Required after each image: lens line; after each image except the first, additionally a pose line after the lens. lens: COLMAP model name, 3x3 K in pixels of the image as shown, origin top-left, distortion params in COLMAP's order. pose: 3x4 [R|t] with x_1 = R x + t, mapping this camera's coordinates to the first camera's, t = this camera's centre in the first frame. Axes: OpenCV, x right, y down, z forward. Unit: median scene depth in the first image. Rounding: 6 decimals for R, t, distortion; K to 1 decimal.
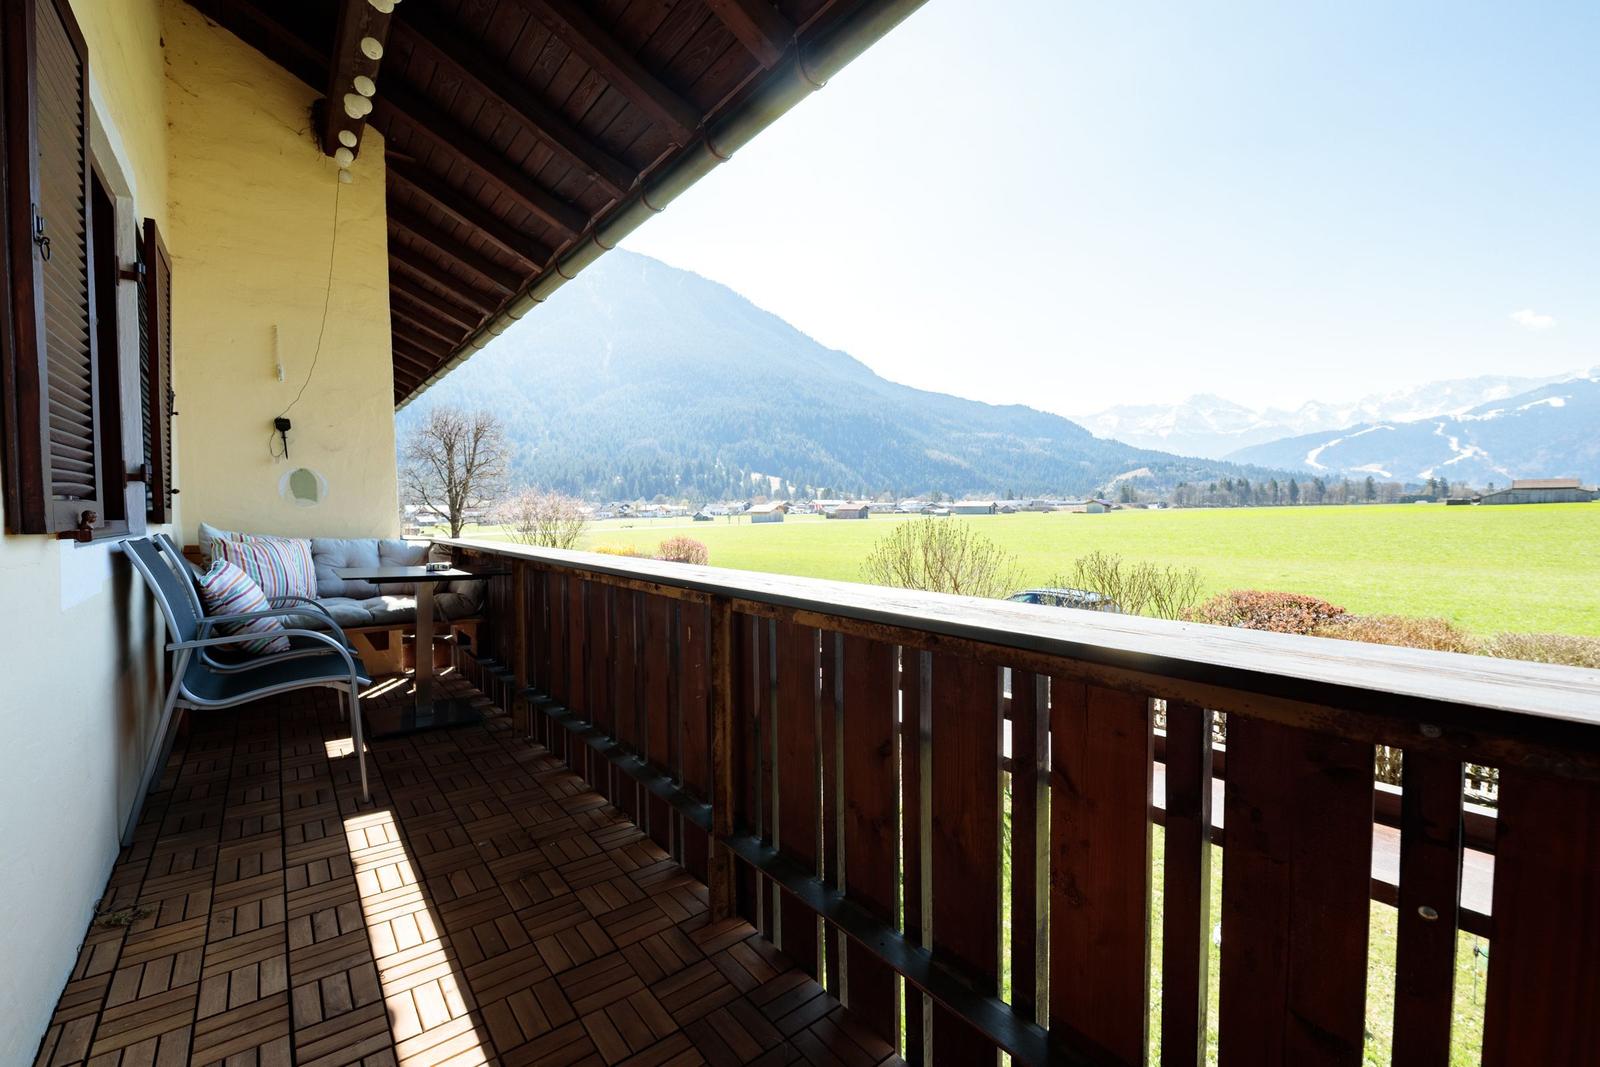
lens RADIAL K [[641.4, 0, 802.8], [0, 641.4, 535.9], [0, 0, 1]] dist [0.017592, -0.008743]
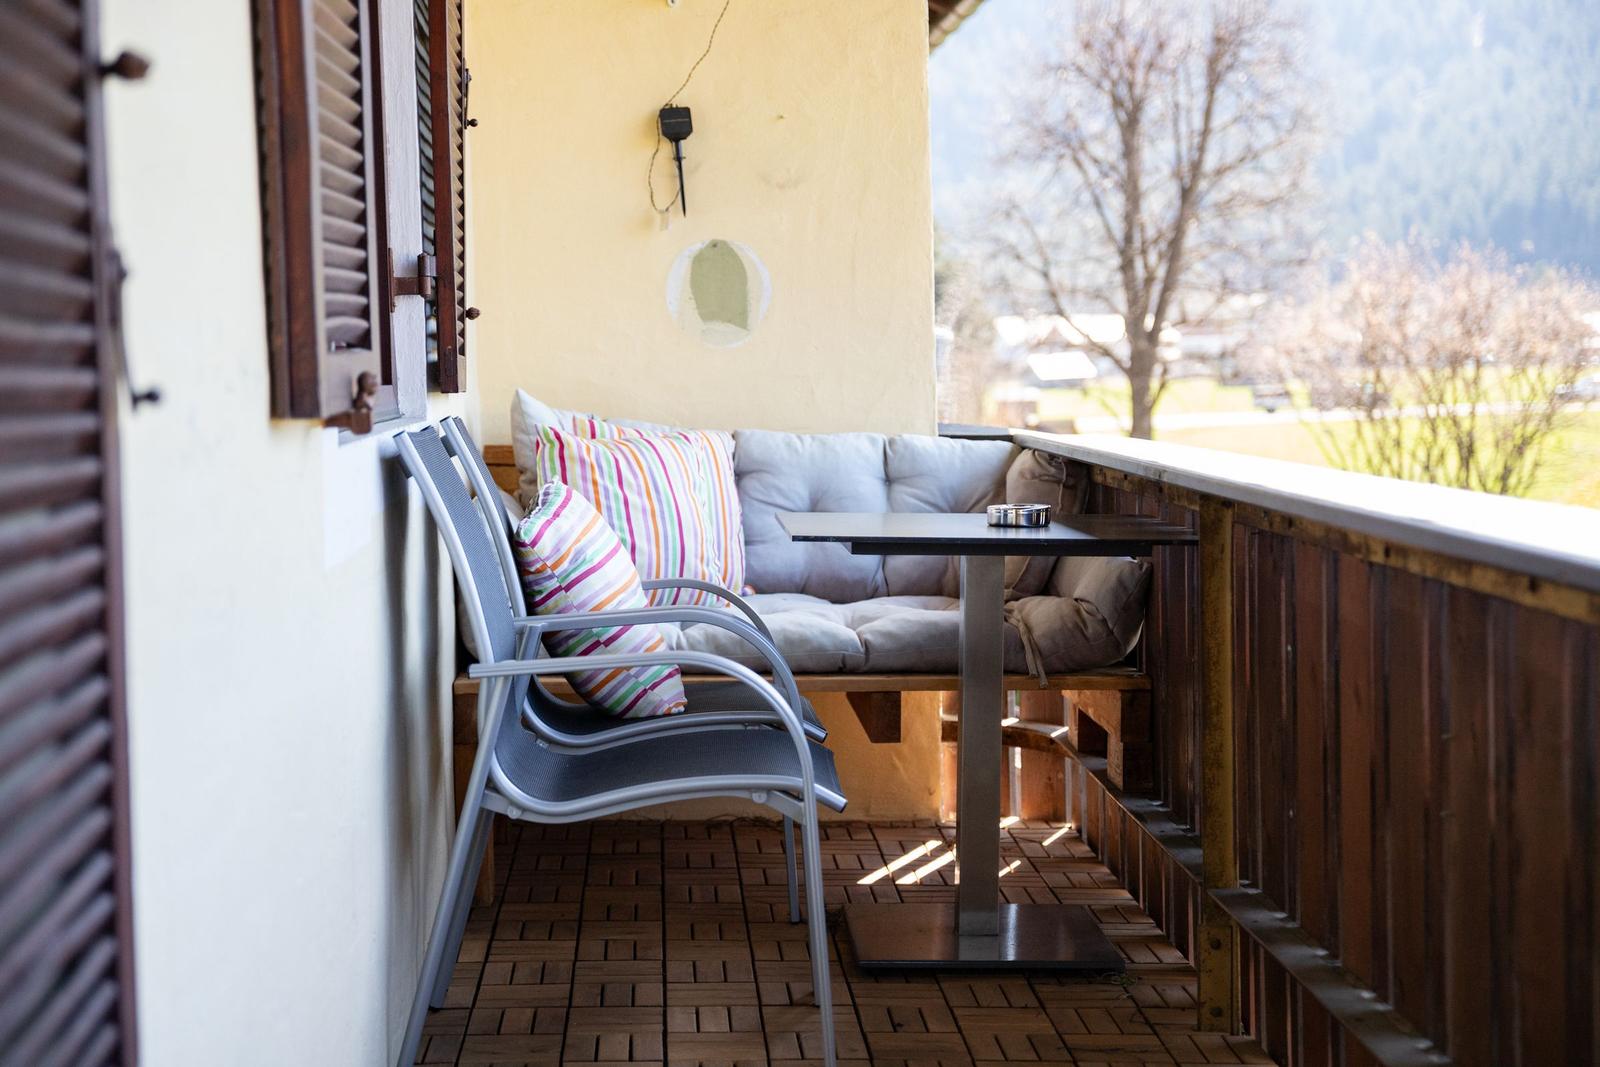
lens RADIAL K [[2642.8, 0, 797.2], [0, 2642.8, 543.5], [0, 0, 1]] dist [0.150750, 0.000000]
pose [[0.806287, 0.034143, -0.590538, 0.166078], [-0.008226, 0.998883, 0.046521, -0.002165], [0.591467, -0.032651, 0.805668, -0.201838]]
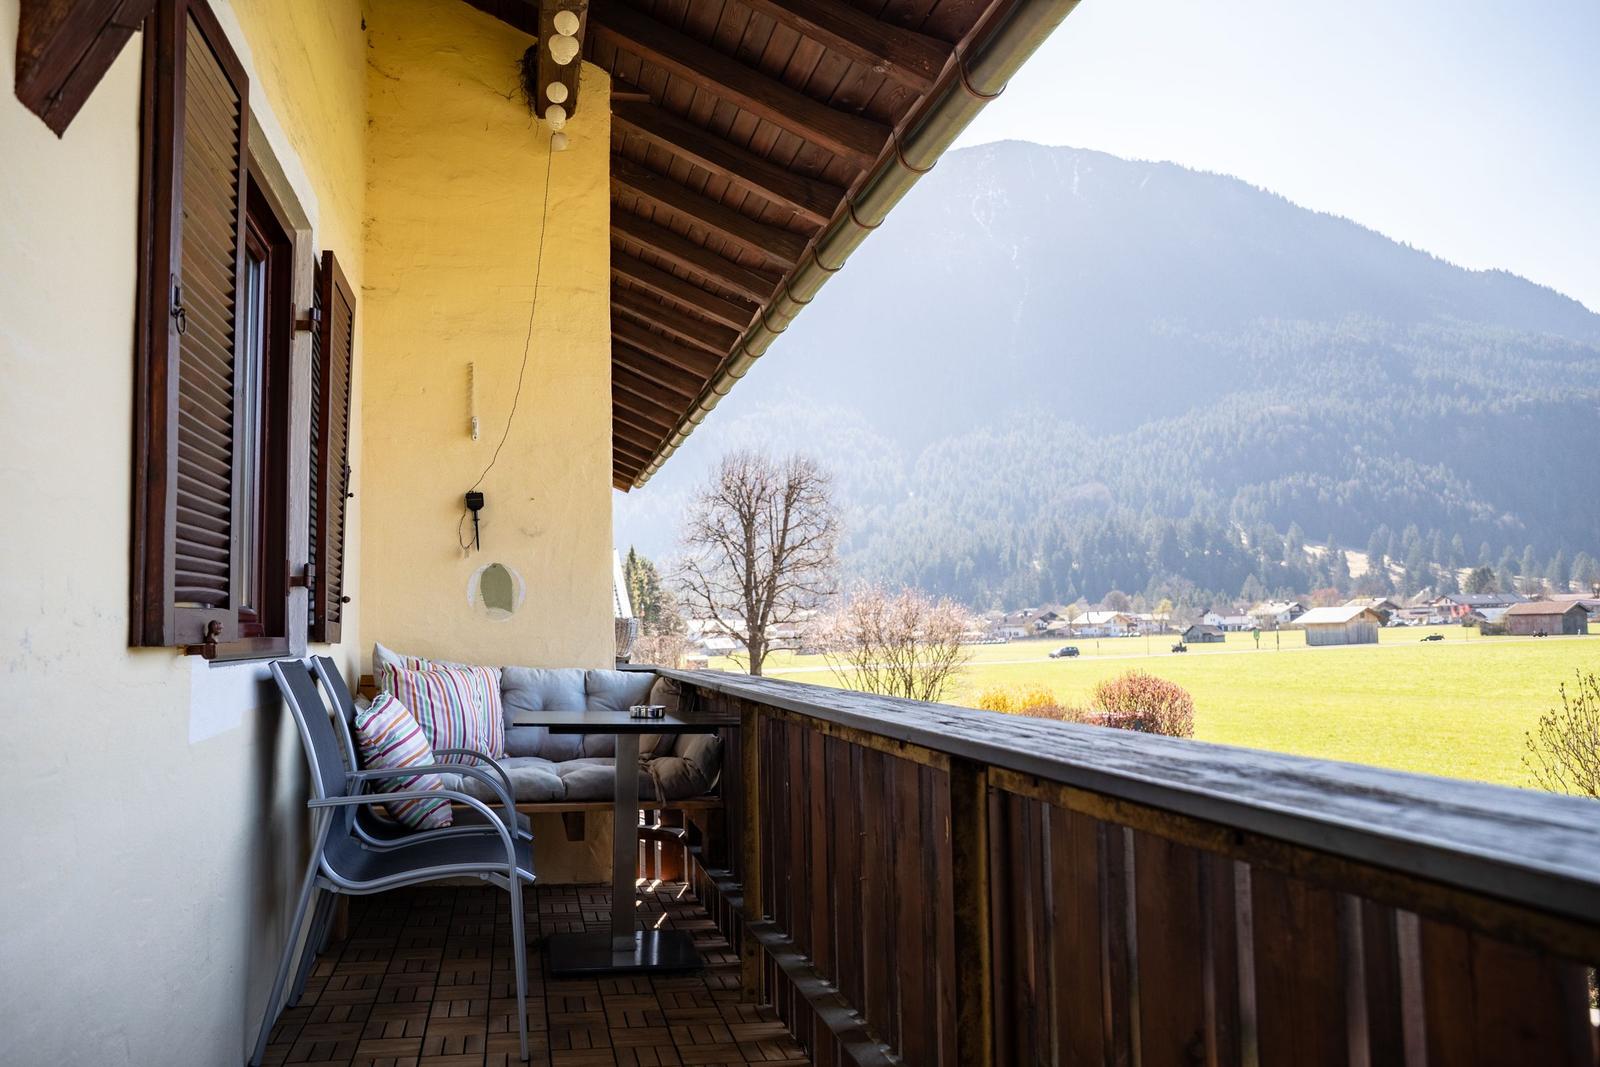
lens RADIAL K [[1276.1, 0, 816.5], [0, 1276.1, 534.4], [0, 0, 1]] dist [-0.054483, 0.029523]
pose [[0.893494, -0.044246, -0.446889, 0.131727], [-0.005281, 0.994030, -0.108977, 0.009814], [0.449043, 0.099731, 0.887927, -0.041549]]
